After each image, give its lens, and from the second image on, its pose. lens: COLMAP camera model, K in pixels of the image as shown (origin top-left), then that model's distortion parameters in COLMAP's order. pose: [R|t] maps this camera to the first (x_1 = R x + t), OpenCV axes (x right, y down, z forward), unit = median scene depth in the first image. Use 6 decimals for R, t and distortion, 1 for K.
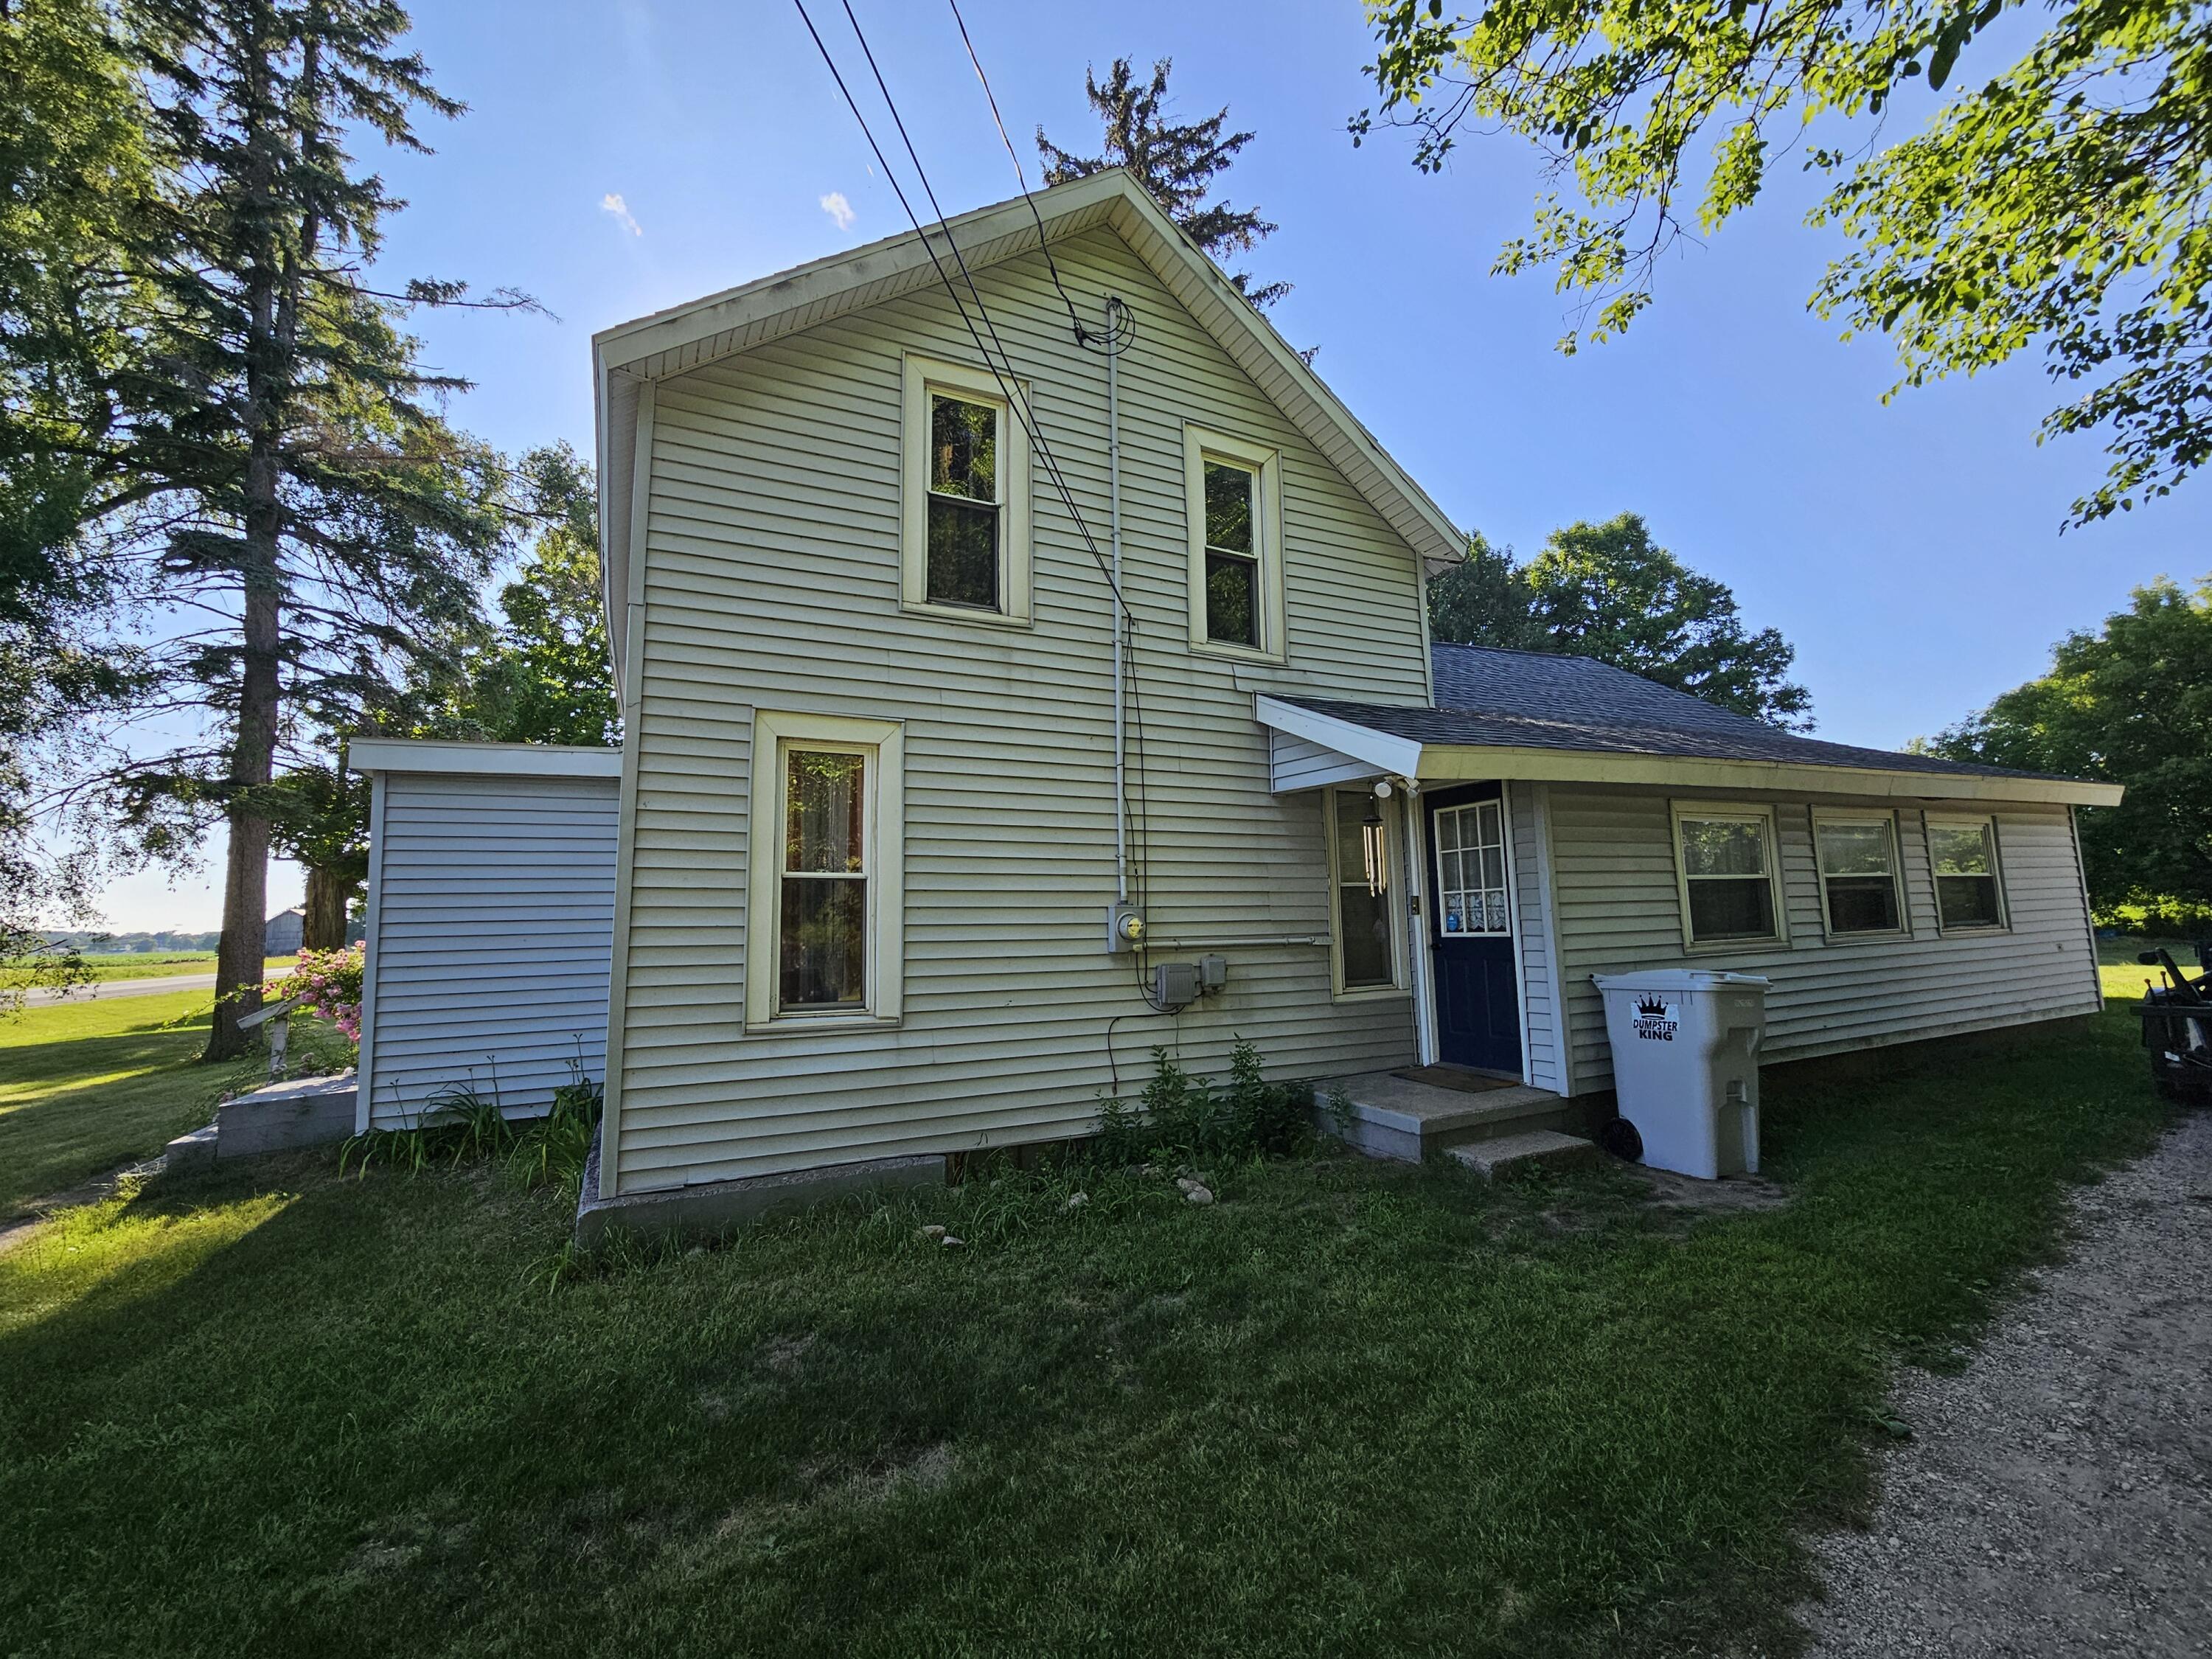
lens RADIAL K [[894.5, 0, 1099.4], [0, 894.5, 834.5], [0, 0, 1]] dist [-0.002085, 0.000023]
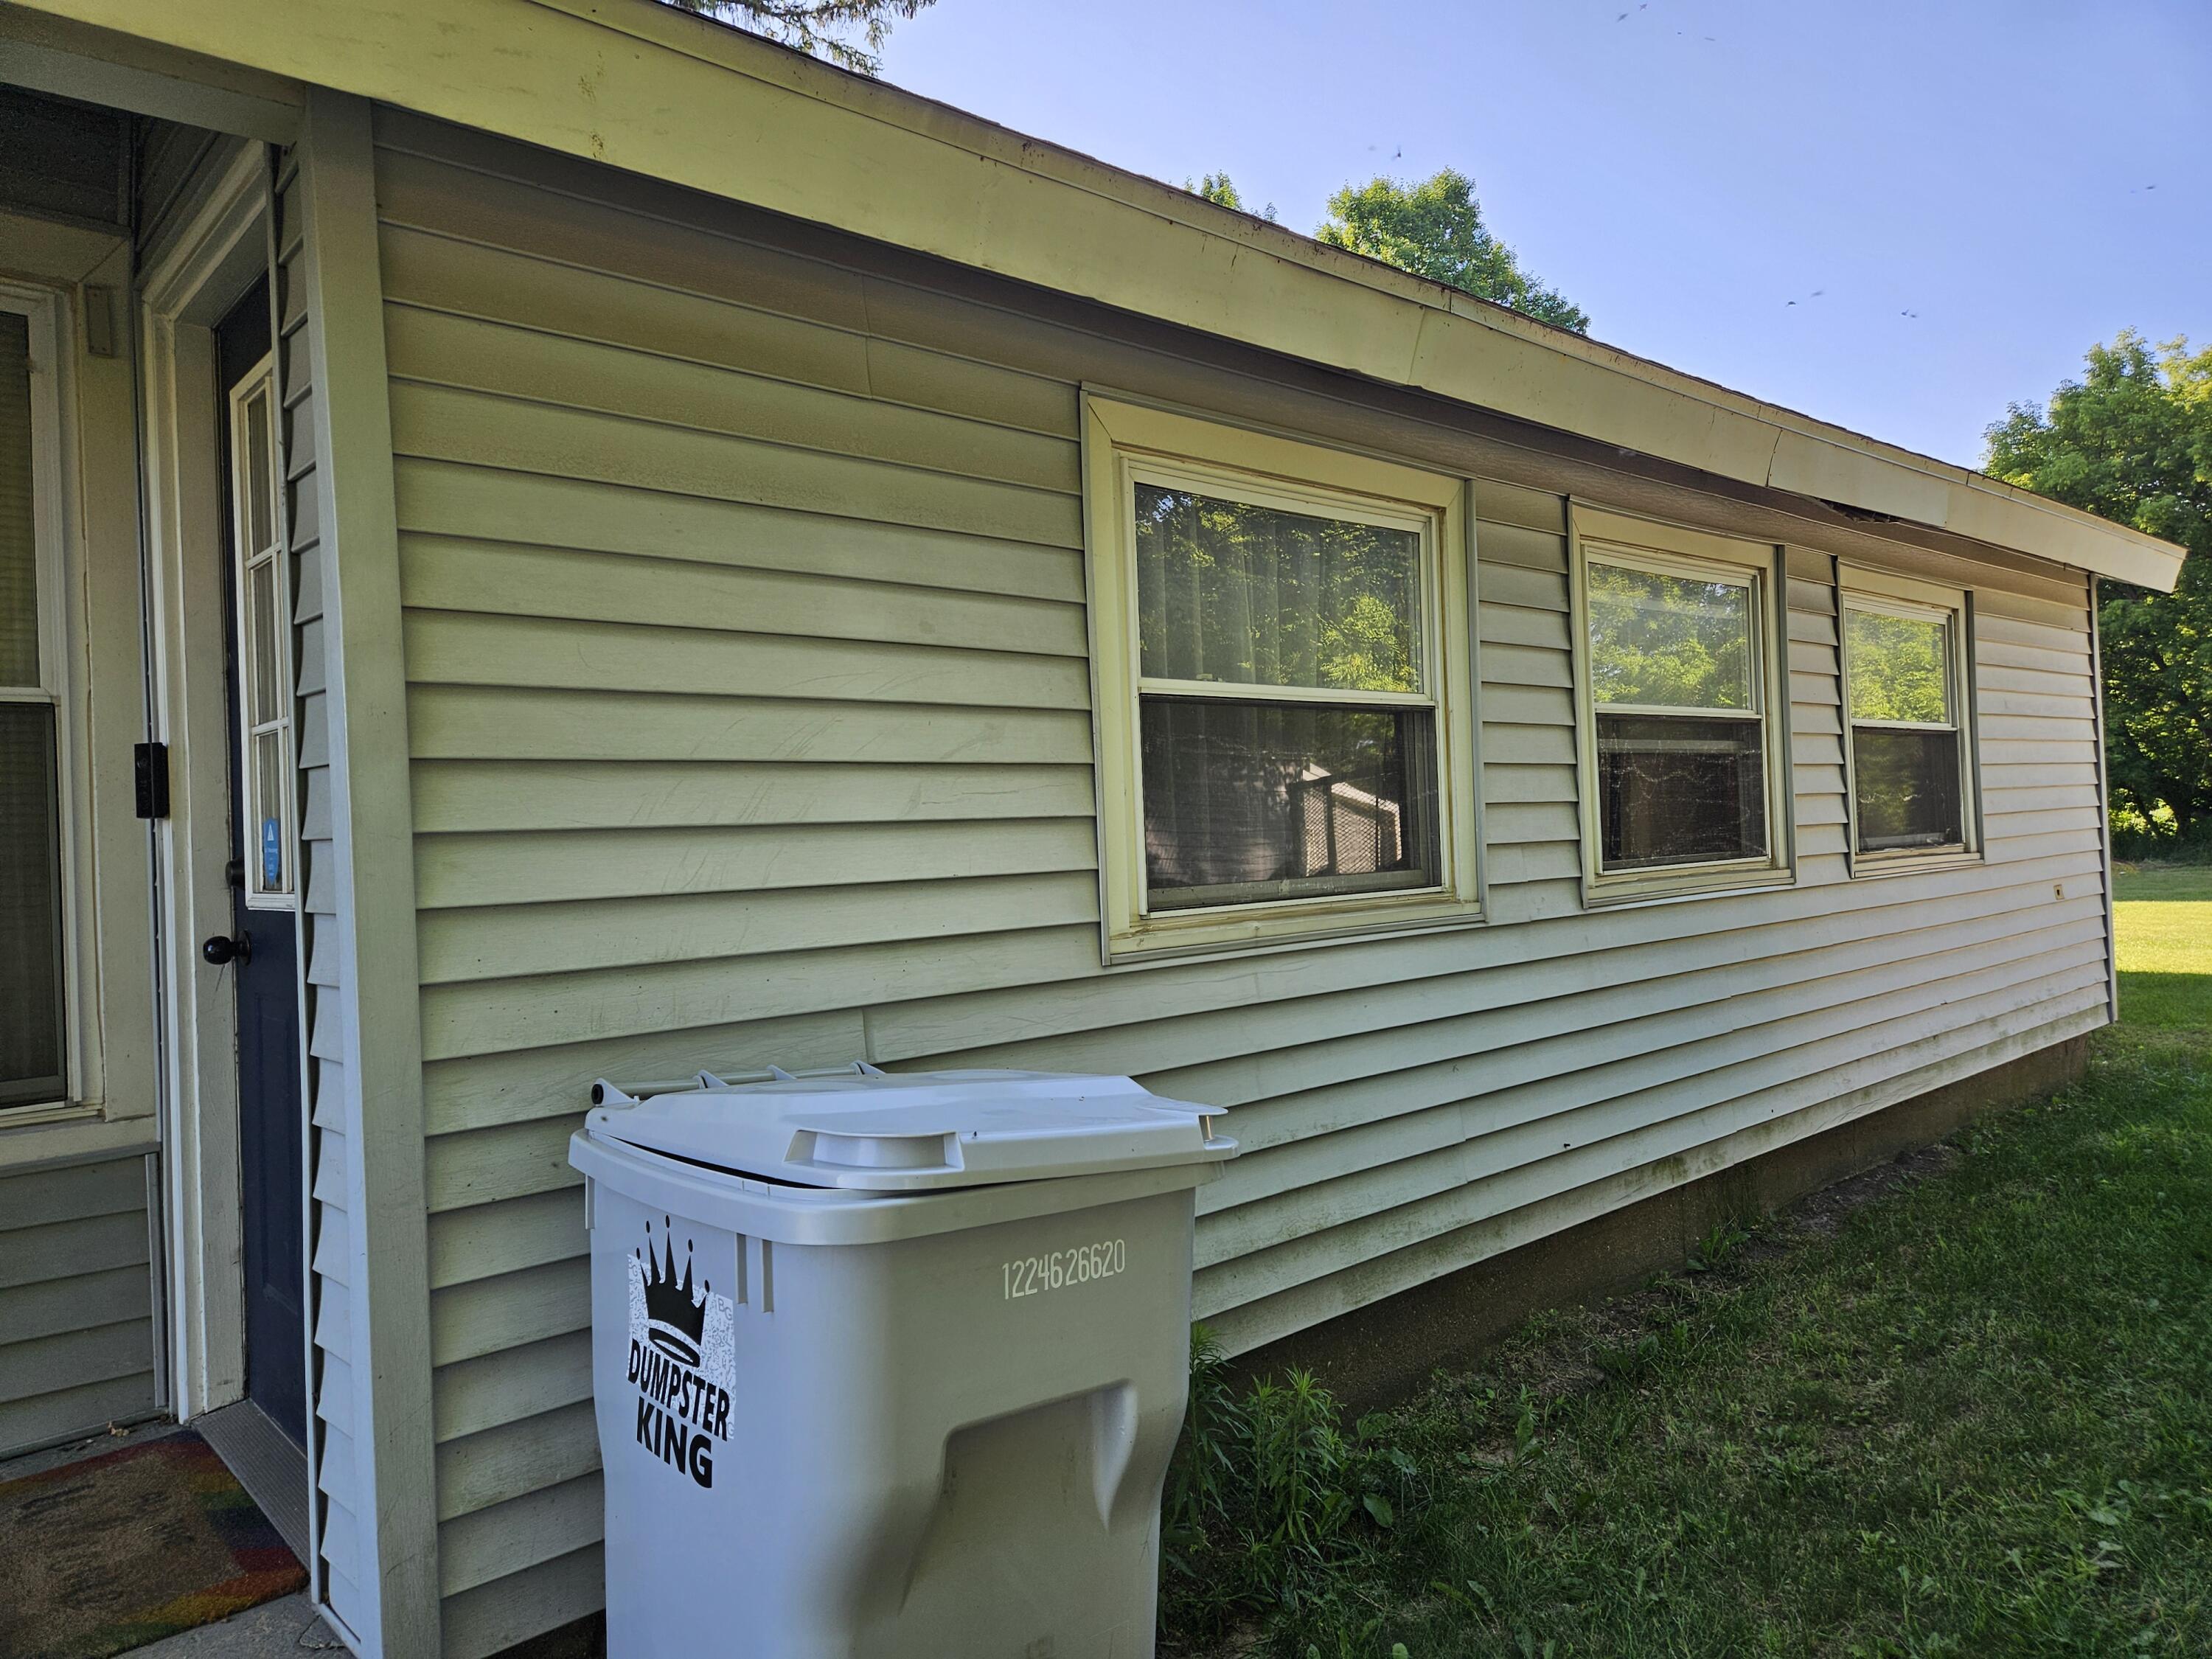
lens RADIAL K [[1465.0, 0, 1108.6], [0, 1465.0, 825.6], [0, 0, 1]] dist [0.048269, -0.015159]
pose [[0.953598, -0.002825, 0.301069, 0.384517], [-0.023249, 0.996279, 0.082986, 0.040672], [-0.300183, -0.086135, 0.949985, 0.426462]]
